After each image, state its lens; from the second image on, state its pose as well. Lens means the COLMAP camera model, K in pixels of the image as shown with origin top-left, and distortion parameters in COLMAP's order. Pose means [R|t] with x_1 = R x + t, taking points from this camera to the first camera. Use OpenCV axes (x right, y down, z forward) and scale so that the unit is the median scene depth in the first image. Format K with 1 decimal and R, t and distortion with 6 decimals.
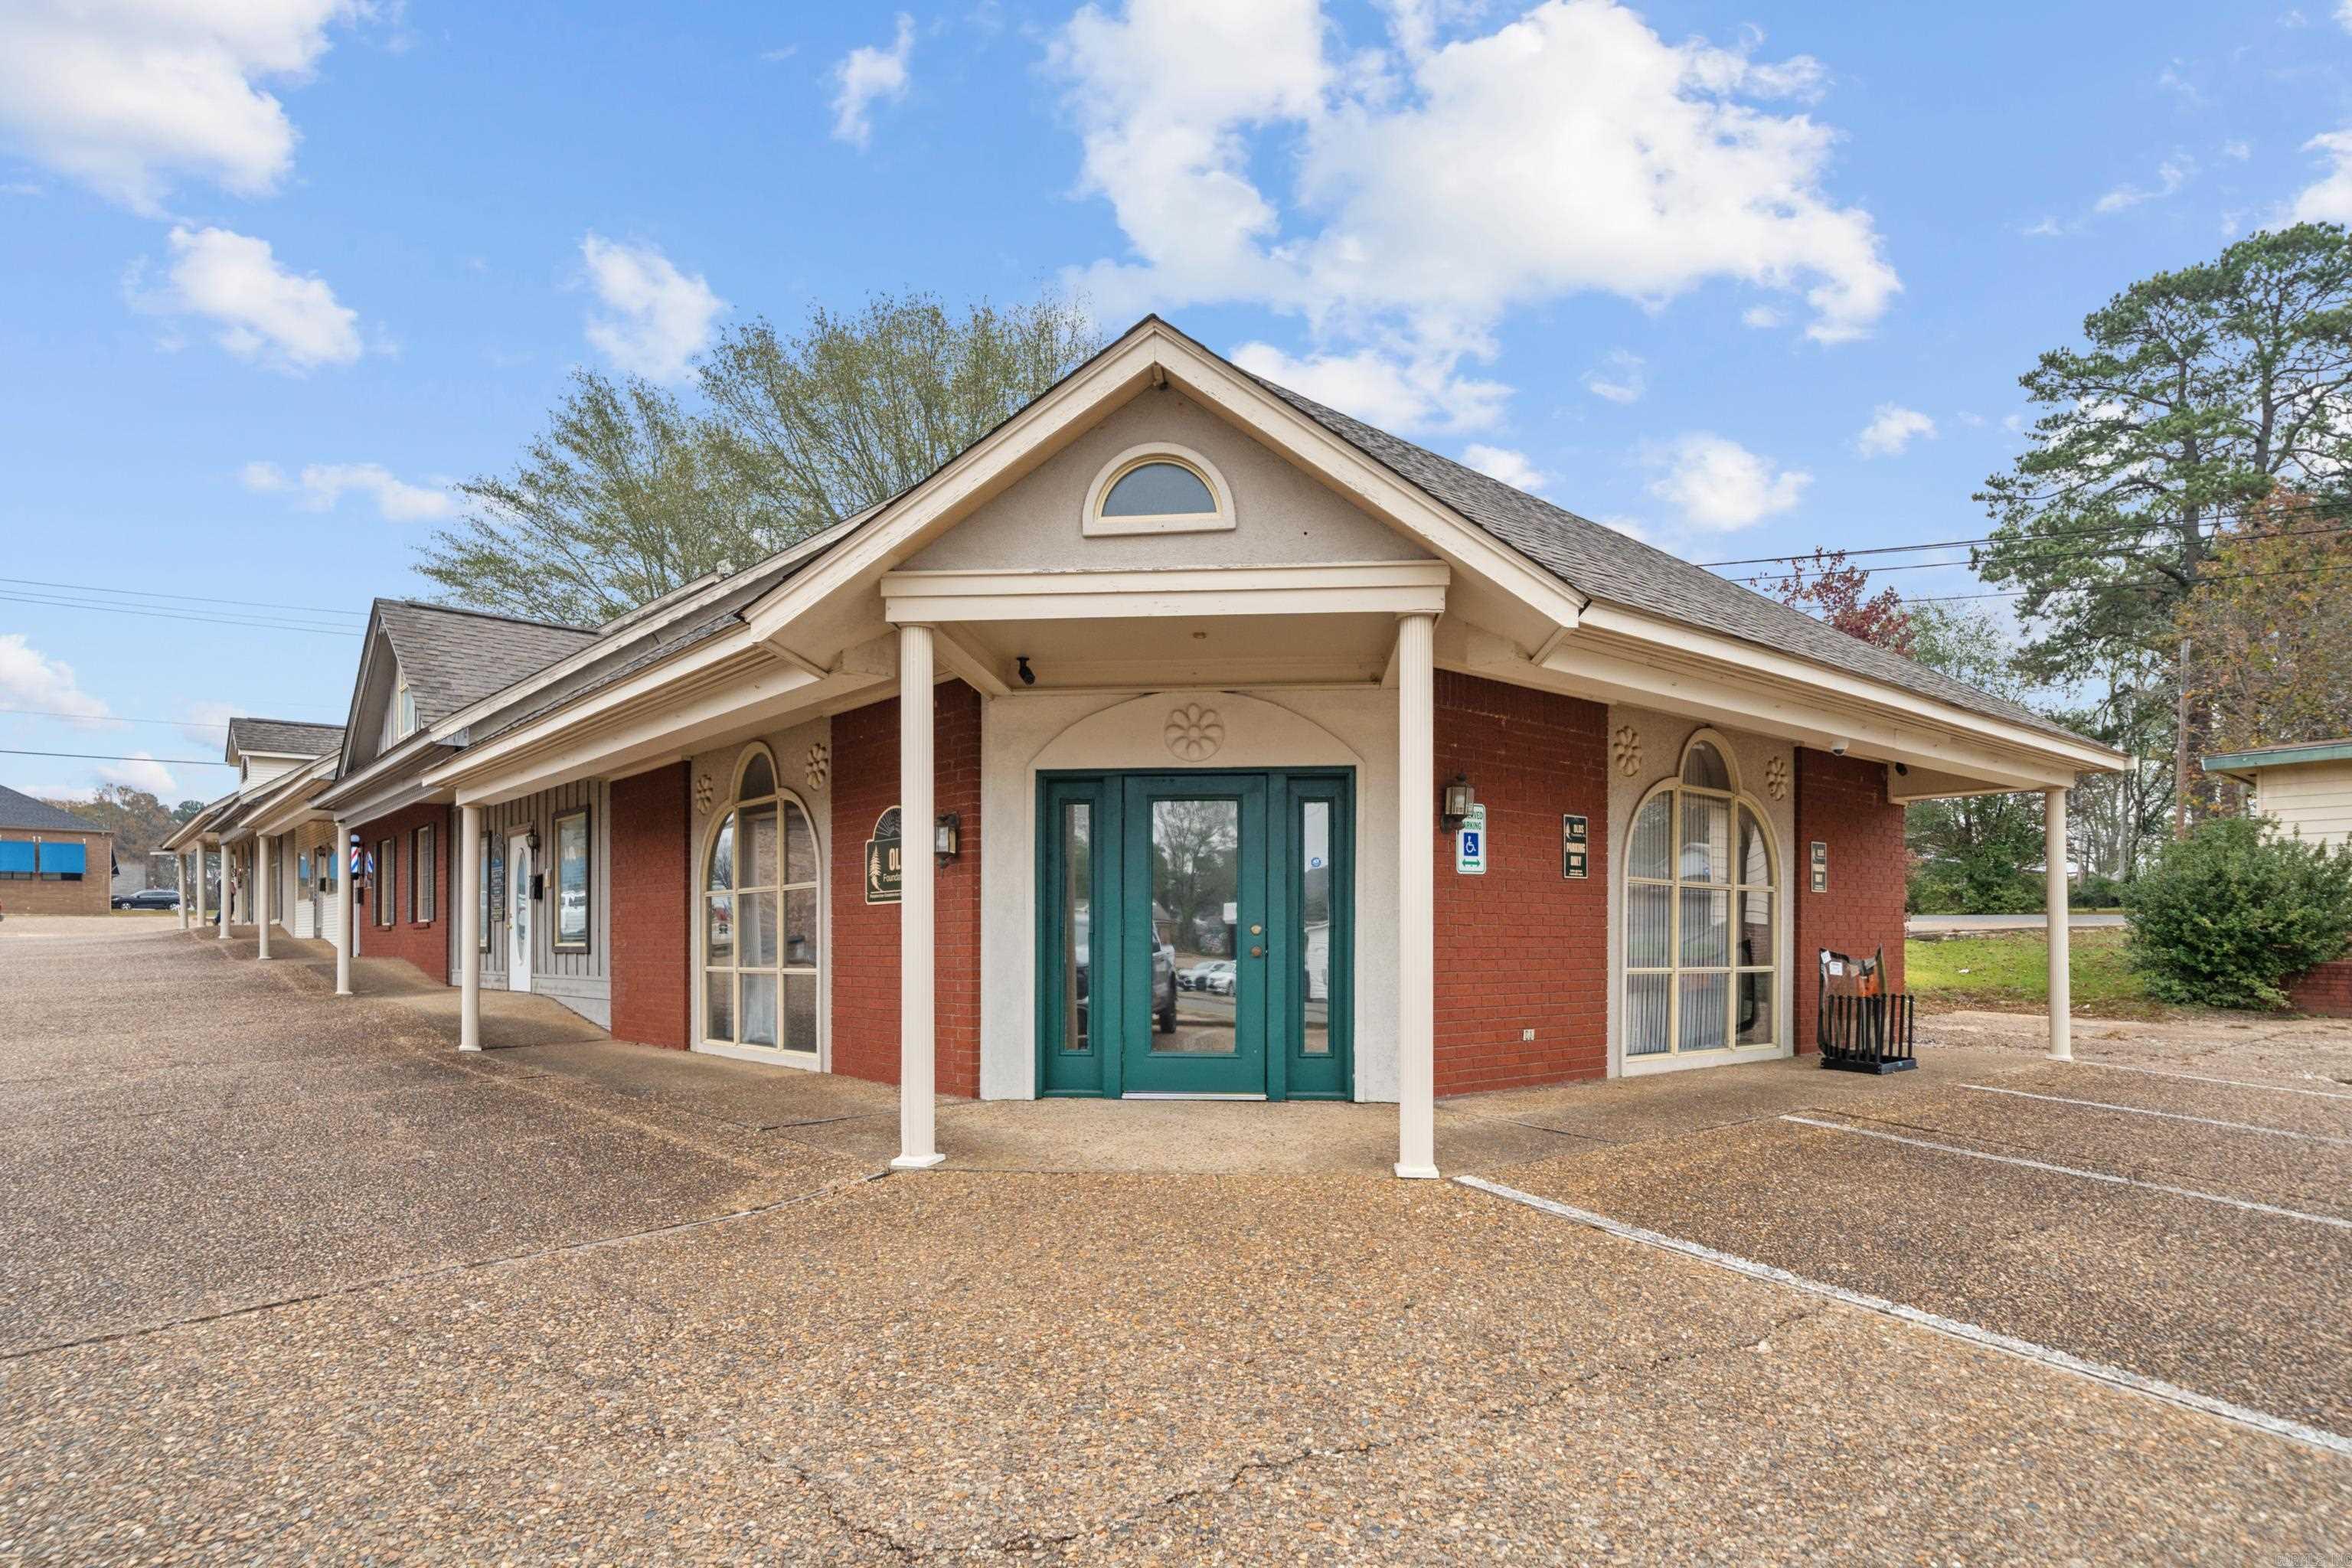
lens RADIAL K [[1318.0, 0, 1187.8], [0, 1318.0, 903.7], [0, 0, 1]] dist [-0.002133, 0.000049]
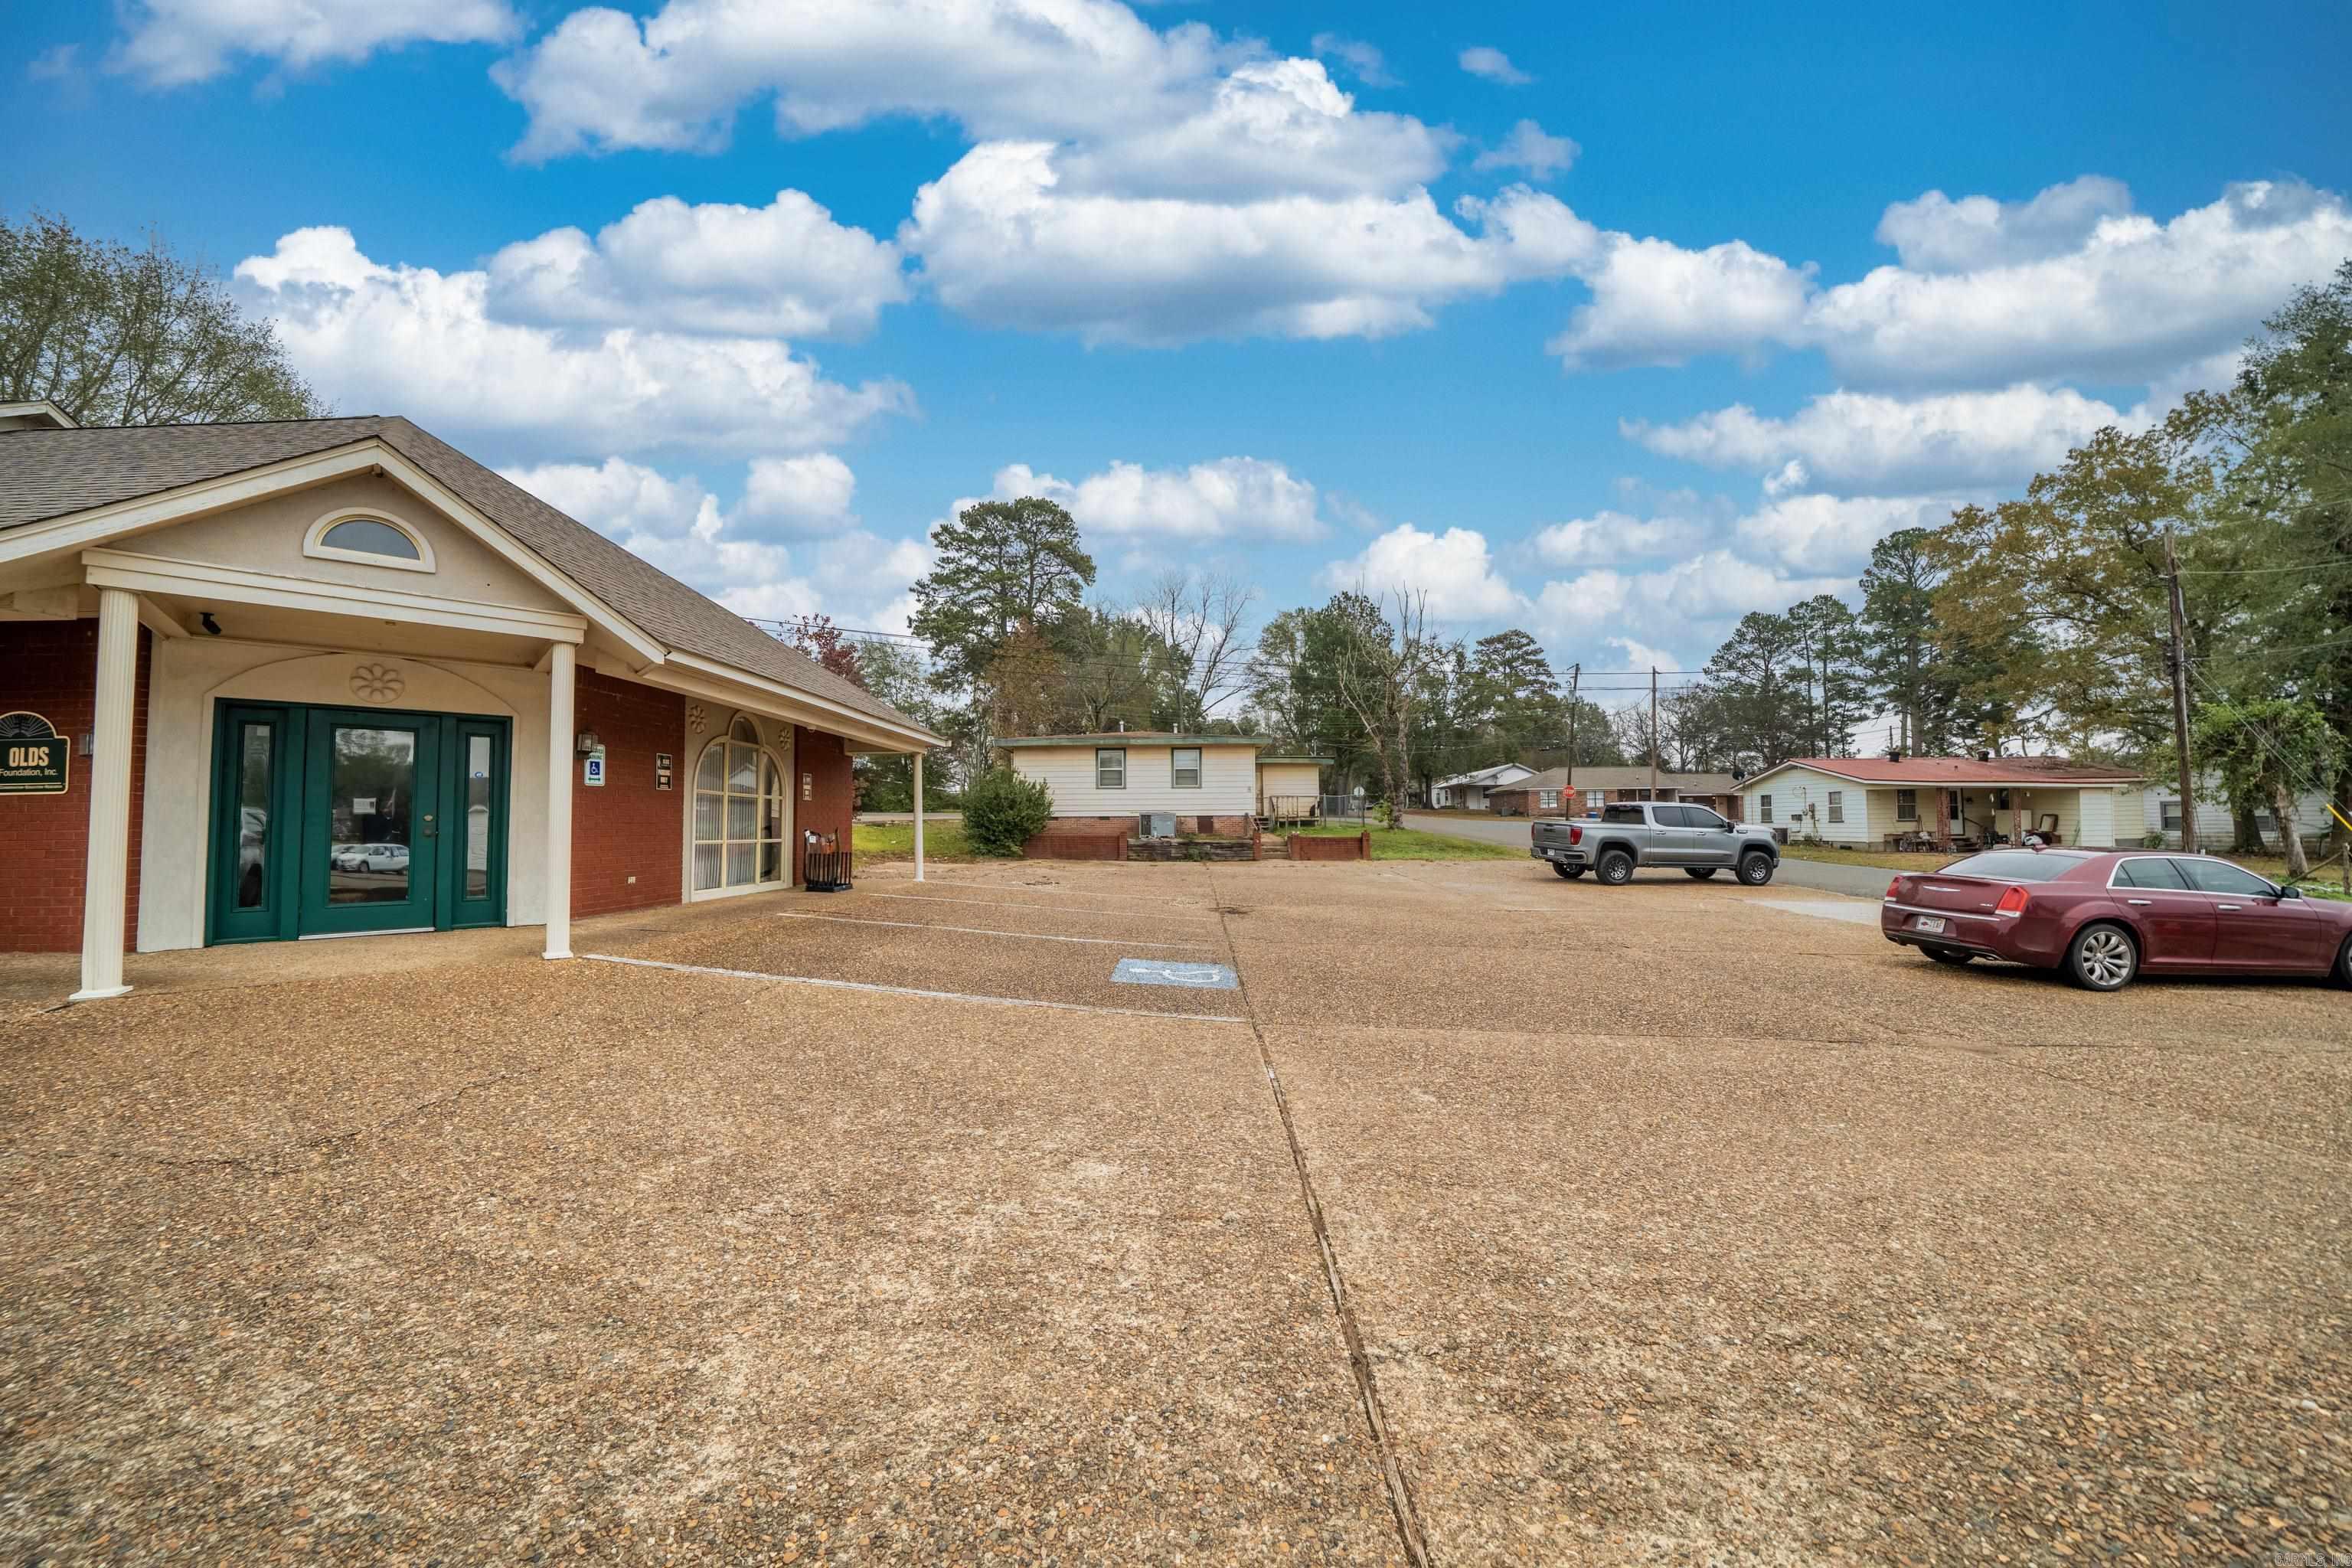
lens RADIAL K [[804.4, 0, 1151.1], [0, 804.4, 801.3], [0, 0, 1]] dist [-0.016403, 0.001240]
pose [[0.676172, 0.017413, 0.736538, -0.052435], [-0.014139, 0.999843, -0.010658, -0.001590], [-0.736608, -0.003207, 0.676312, -0.203209]]
